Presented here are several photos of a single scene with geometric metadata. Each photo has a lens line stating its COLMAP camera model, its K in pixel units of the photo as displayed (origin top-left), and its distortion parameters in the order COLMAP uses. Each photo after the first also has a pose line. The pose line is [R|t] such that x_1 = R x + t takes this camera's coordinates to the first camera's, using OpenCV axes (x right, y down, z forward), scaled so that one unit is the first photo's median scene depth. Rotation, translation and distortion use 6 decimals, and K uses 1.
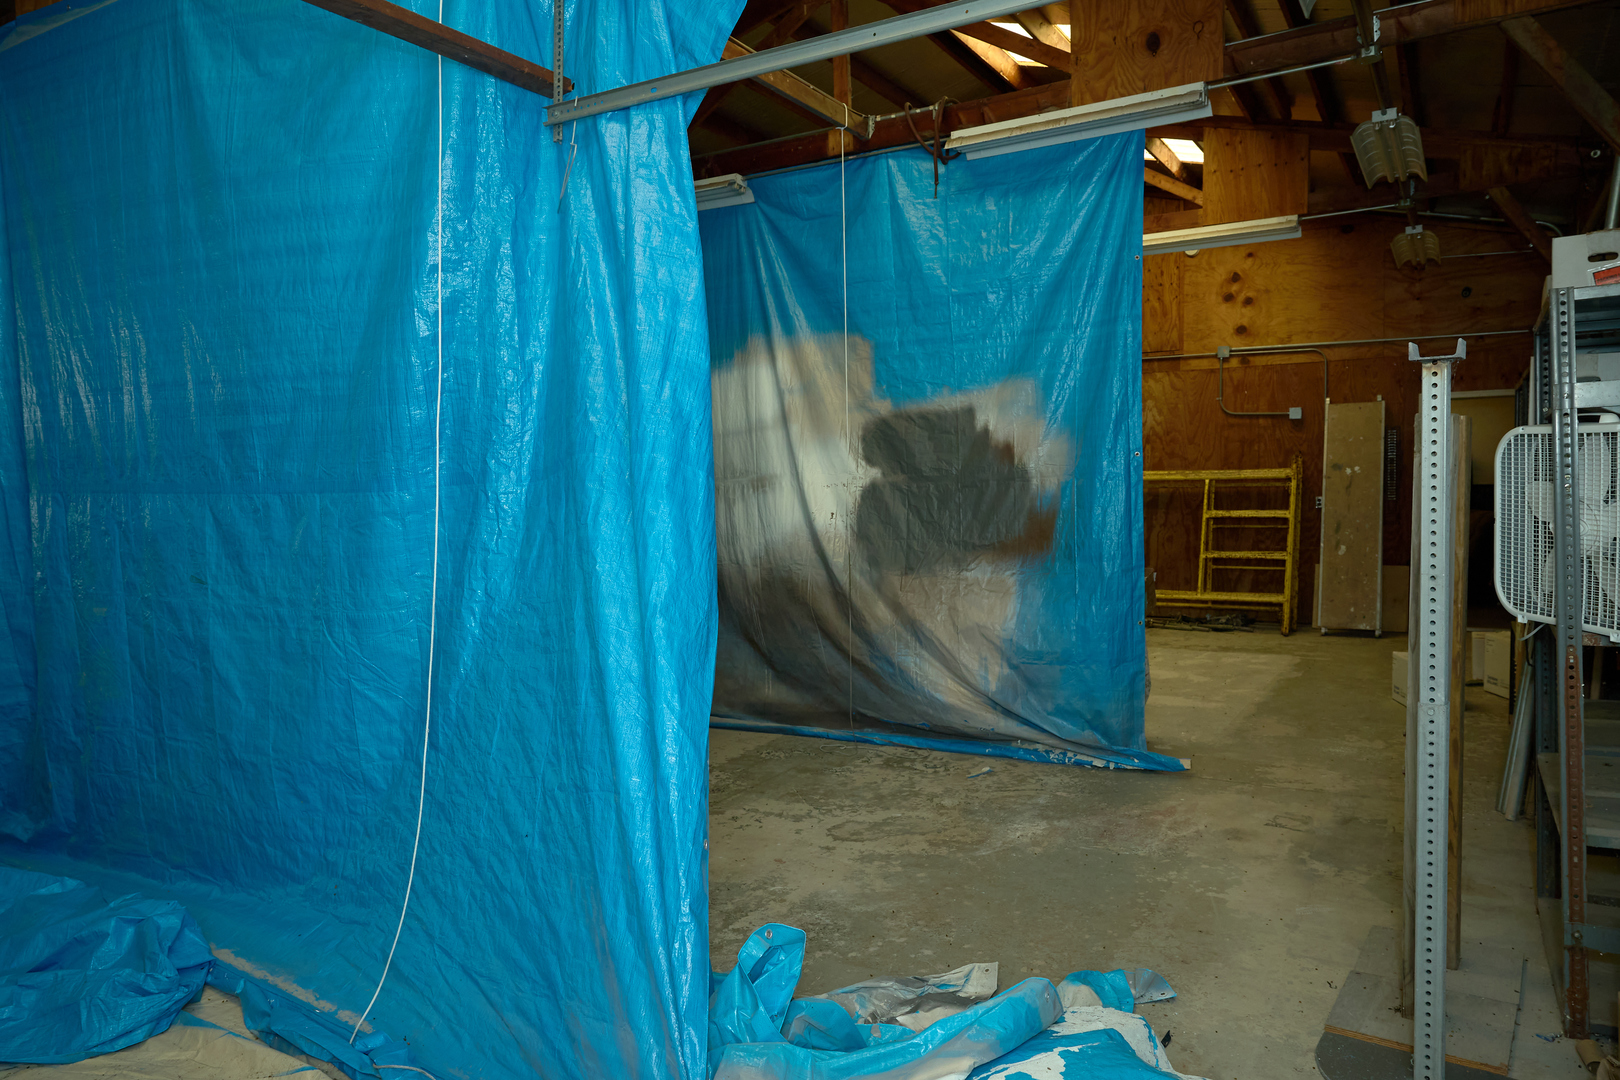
lens RADIAL K [[1116.2, 0, 808.4], [0, 1116.2, 540.6], [0, 0, 1]] dist [0.000593, -0.004346]
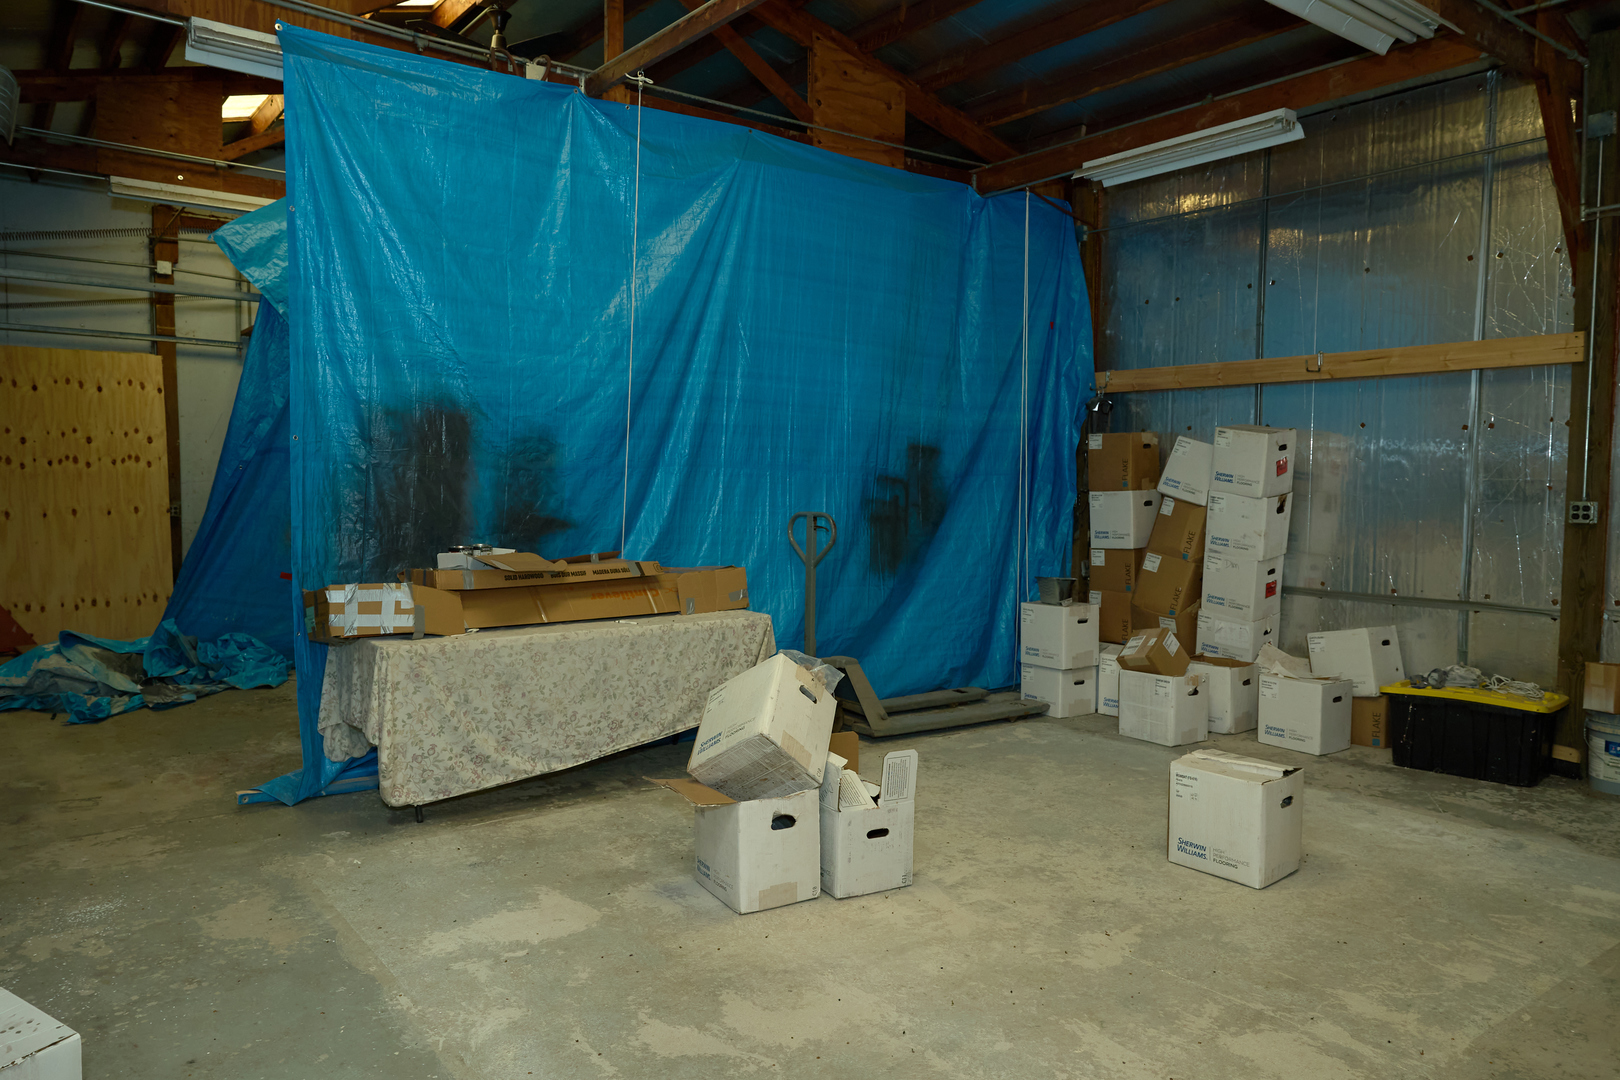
lens RADIAL K [[1116.2, 0, 808.4], [0, 1116.2, 540.6], [0, 0, 1]] dist [0.000593, -0.004346]
pose [[-0.373622, 0.069767, -0.924953, 0.485447], [-0.051187, 0.994097, 0.095658, -0.051544], [0.926167, 0.083086, -0.367846, 0.864118]]
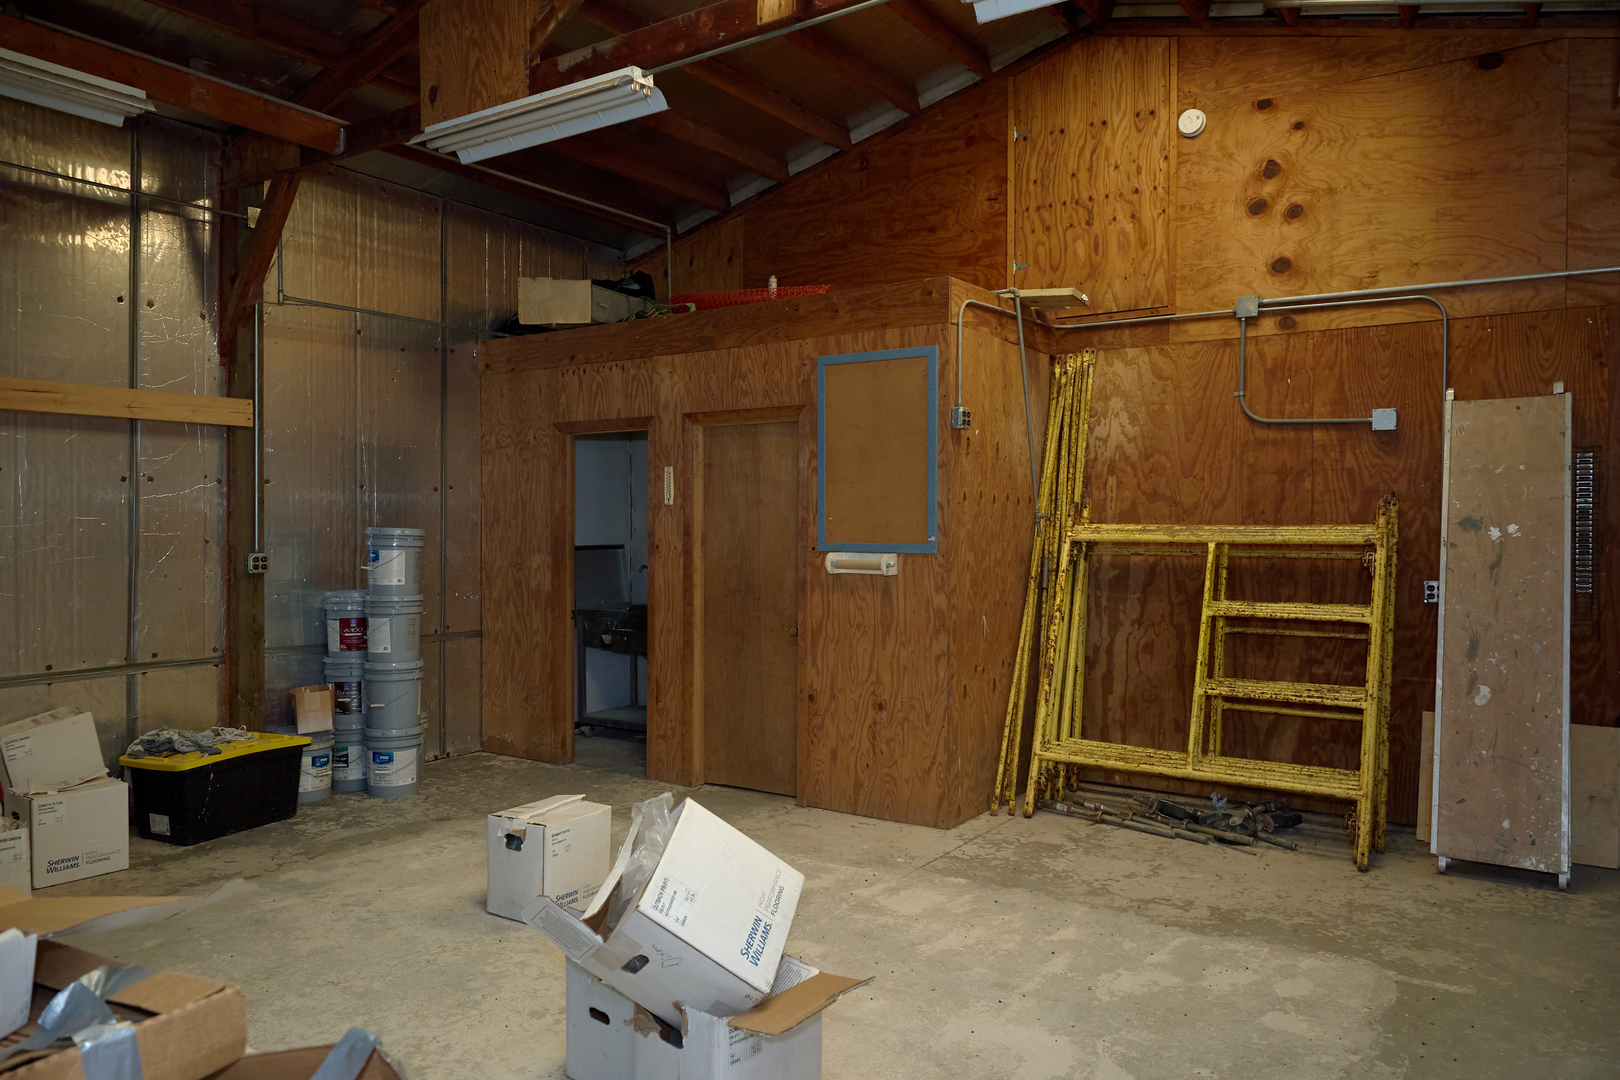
lens RADIAL K [[1116.2, 0, 808.4], [0, 1116.2, 540.6], [0, 0, 1]] dist [0.000593, -0.004346]
pose [[0.998097, 0.022314, -0.057492, 0.196577], [-0.024527, 0.998974, -0.038077, -0.030841], [0.056583, 0.039415, 0.997620, 0.461120]]
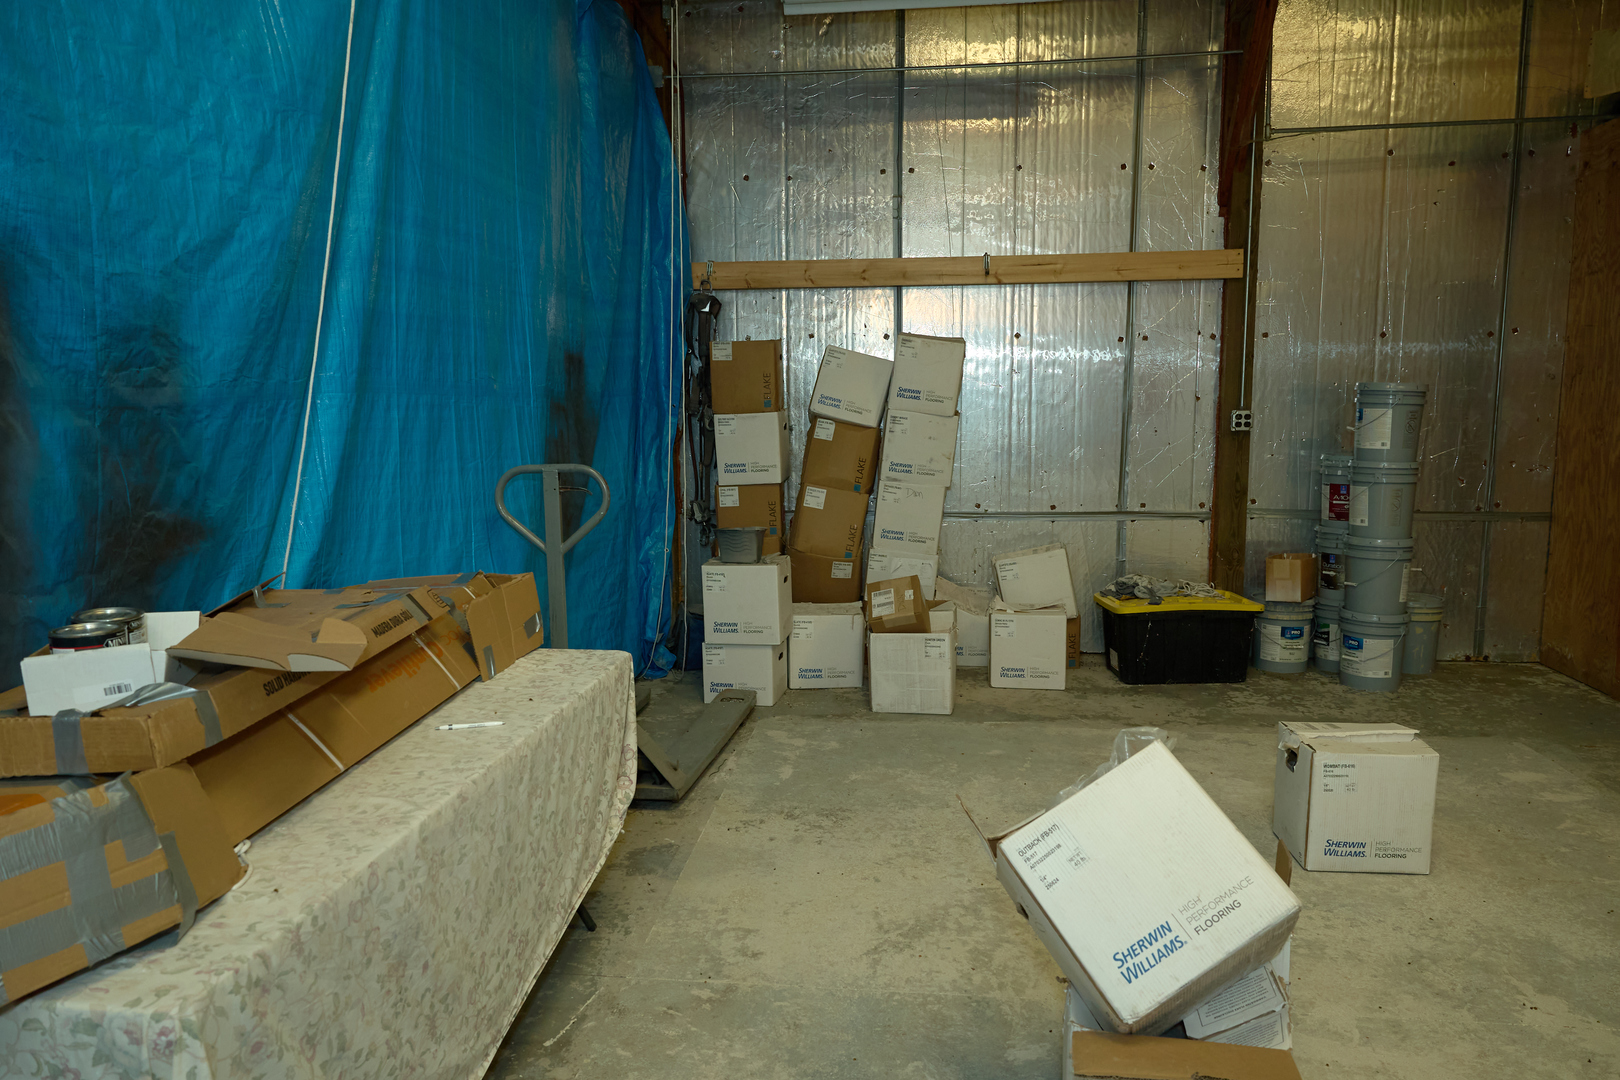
lens RADIAL K [[1116.2, 0, 808.4], [0, 1116.2, 540.6], [0, 0, 1]] dist [0.000593, -0.004346]
pose [[0.403473, 0.139114, -0.904355, 0.302994], [-0.047449, 0.990226, 0.131154, -0.037408], [0.913760, -0.010006, 0.406130, 0.589079]]
